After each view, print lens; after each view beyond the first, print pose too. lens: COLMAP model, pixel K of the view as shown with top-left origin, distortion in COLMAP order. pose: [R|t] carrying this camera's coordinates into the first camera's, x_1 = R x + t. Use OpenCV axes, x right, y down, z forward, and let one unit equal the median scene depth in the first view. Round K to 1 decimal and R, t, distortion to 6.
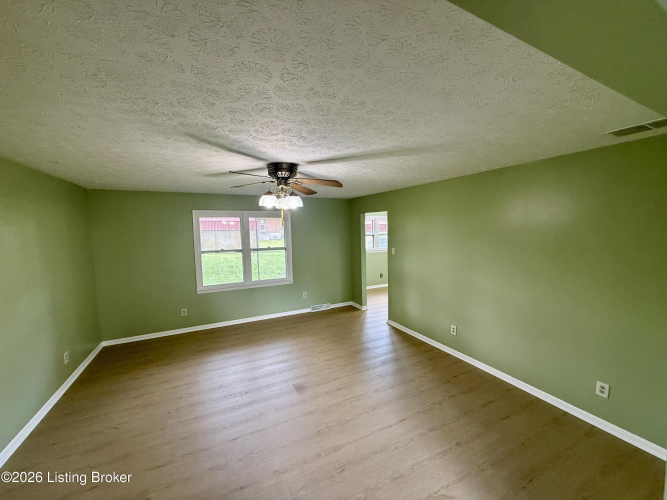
lens RADIAL K [[267.3, 0, 333.1], [0, 267.3, 250.6], [0, 0, 1]] dist [-0.000581, 0.000340]
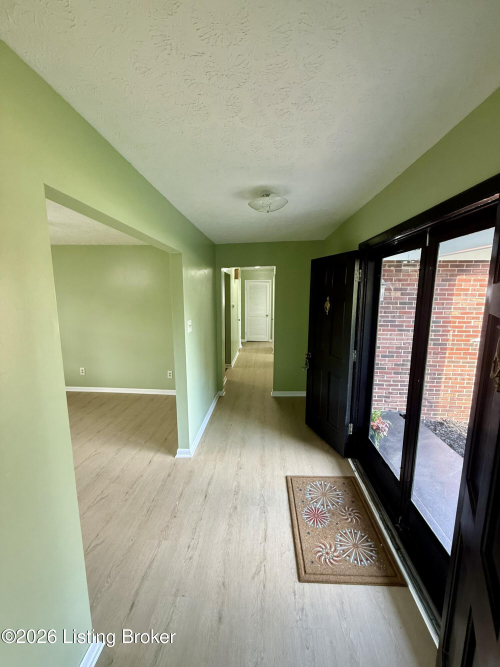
lens RADIAL K [[267.3, 0, 250.8], [0, 267.3, 333.0], [0, 0, 1]] dist [-0.000581, 0.000340]
pose [[0.506157, -0.111331, 0.855225, -0.226924], [0.049230, 0.993746, 0.100228, 0.043067], [-0.861035, -0.008628, 0.508473, -0.348815]]
